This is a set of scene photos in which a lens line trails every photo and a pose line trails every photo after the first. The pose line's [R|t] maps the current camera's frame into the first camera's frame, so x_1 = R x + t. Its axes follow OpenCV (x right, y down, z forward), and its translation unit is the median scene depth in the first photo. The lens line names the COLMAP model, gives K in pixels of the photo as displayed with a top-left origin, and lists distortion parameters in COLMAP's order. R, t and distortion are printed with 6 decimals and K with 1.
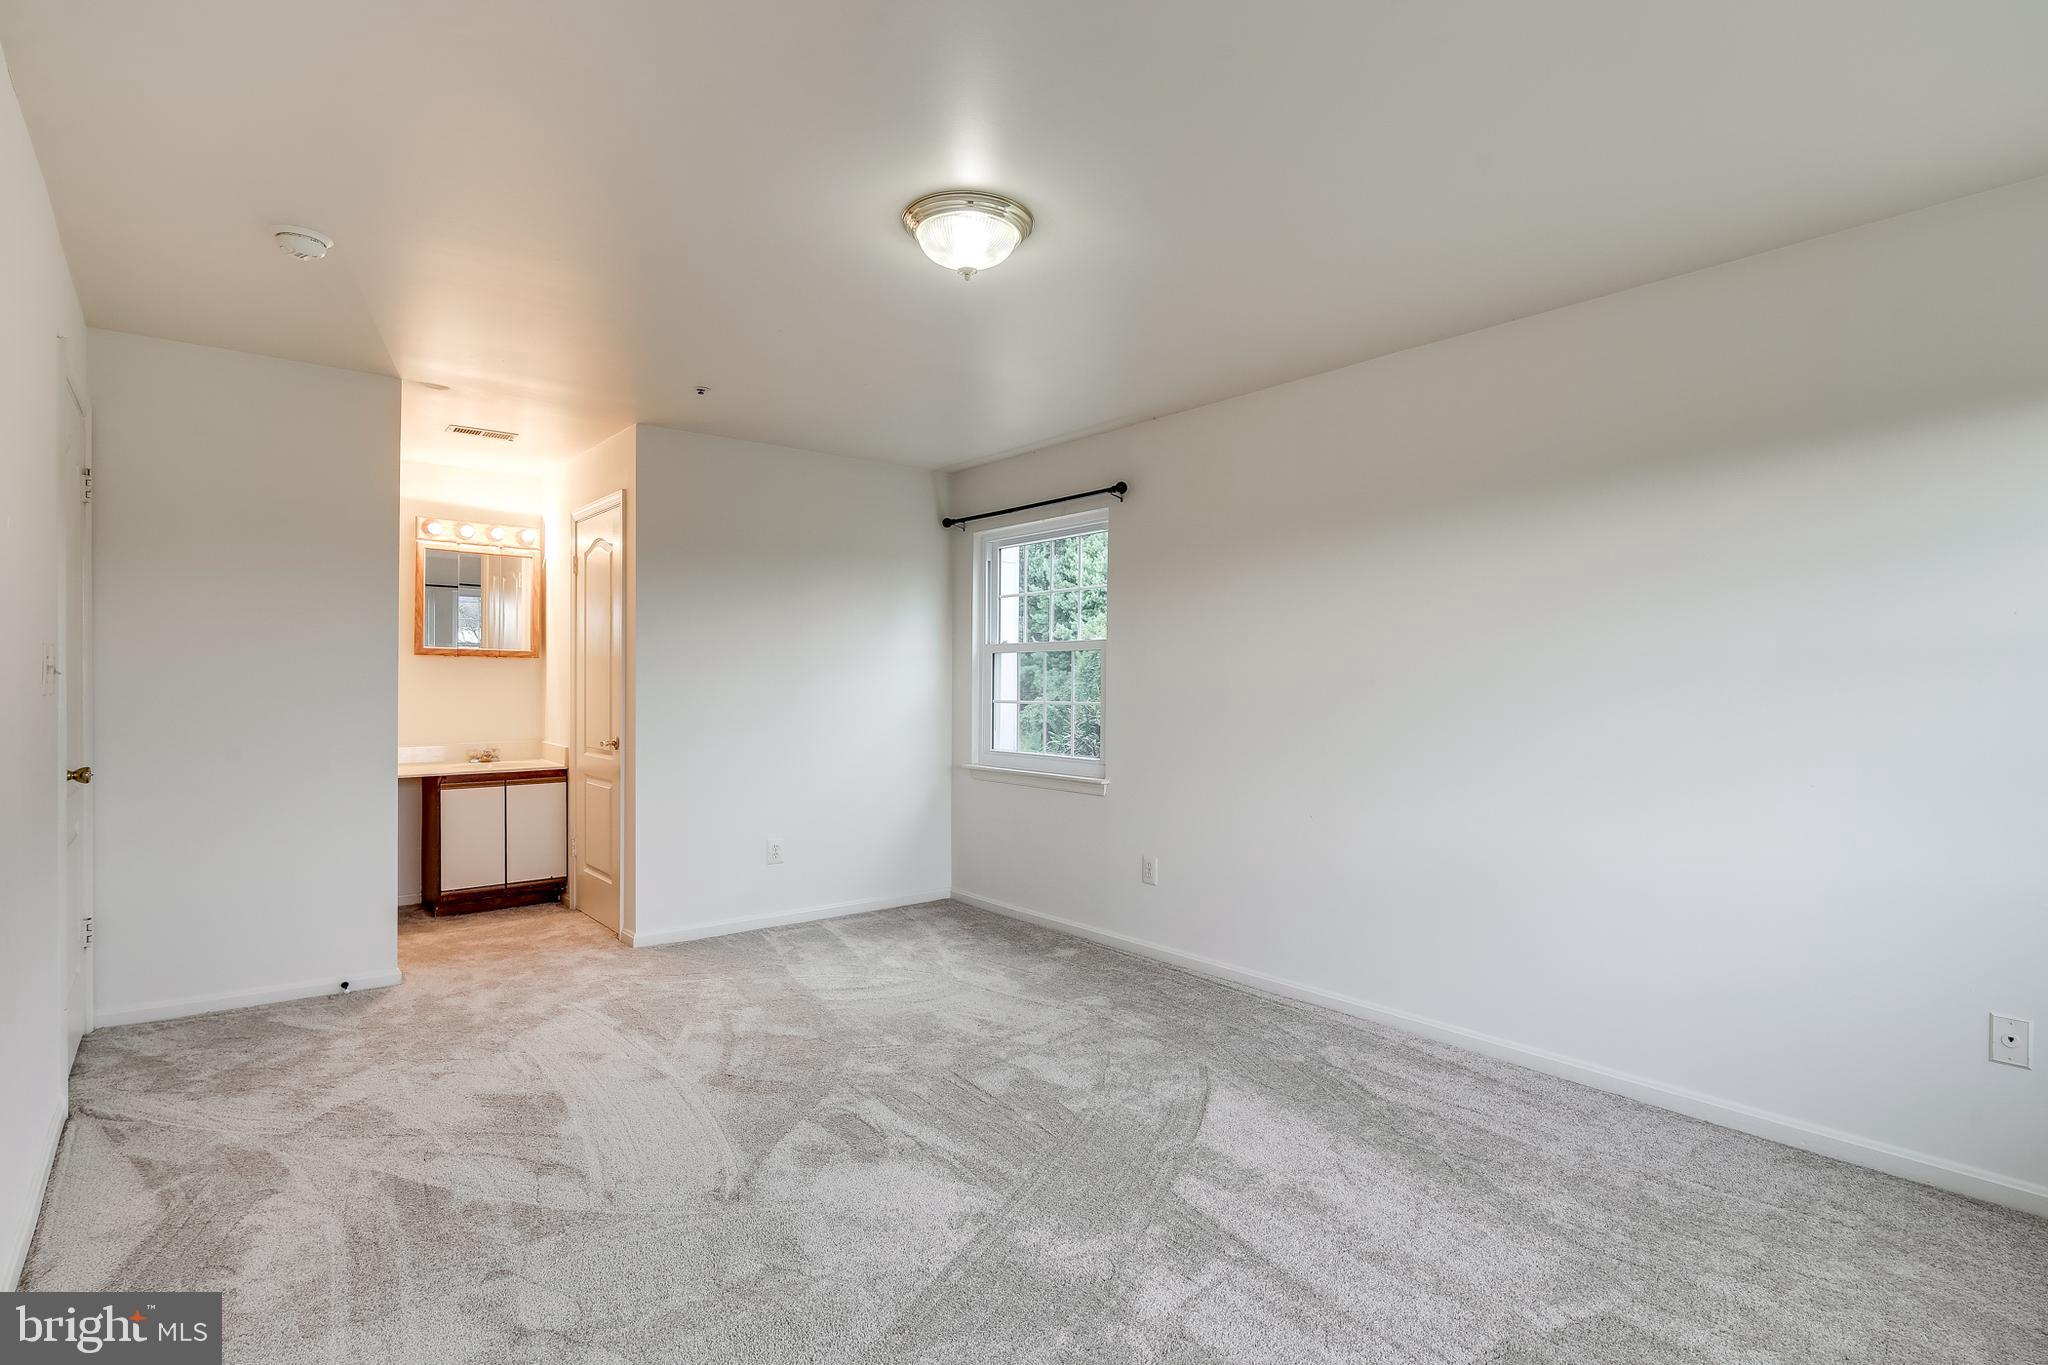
lens RADIAL K [[1007.3, 0, 1023.5], [0, 1007.3, 680.8], [0, 0, 1]] dist [0.002419, -0.005746]
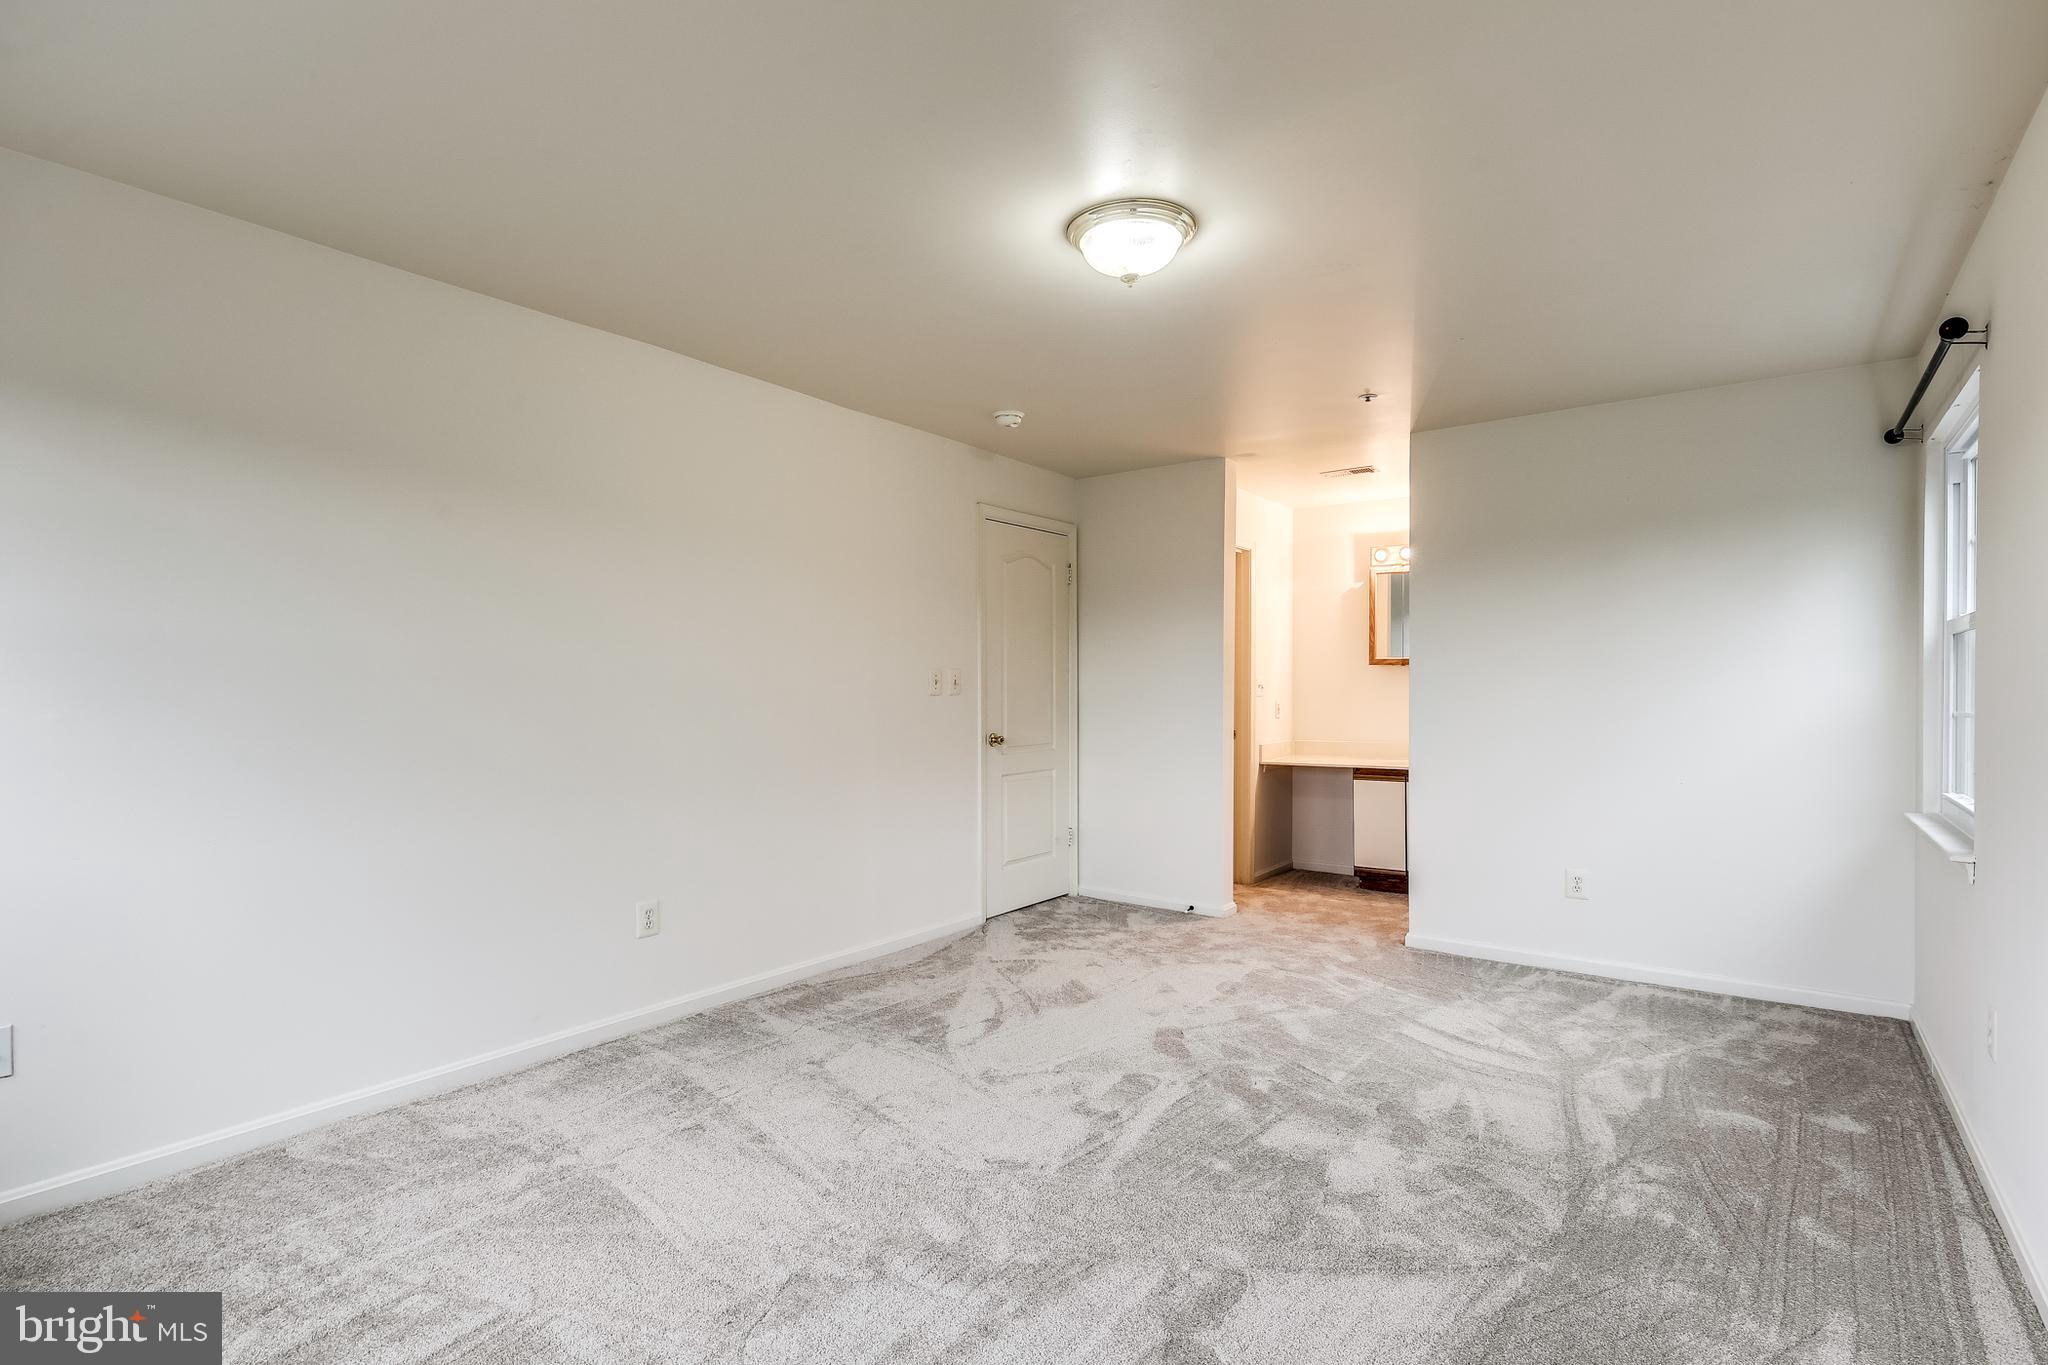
lens RADIAL K [[1007.3, 0, 1024.0], [0, 1007.3, 691.2], [0, 0, 1]] dist [0.002419, -0.005746]
pose [[0.246396, -0.002723, -0.969165, 0.605112], [0.002953, 0.999994, -0.002059, 0.008163], [0.969165, -0.002355, 0.246402, 0.440541]]
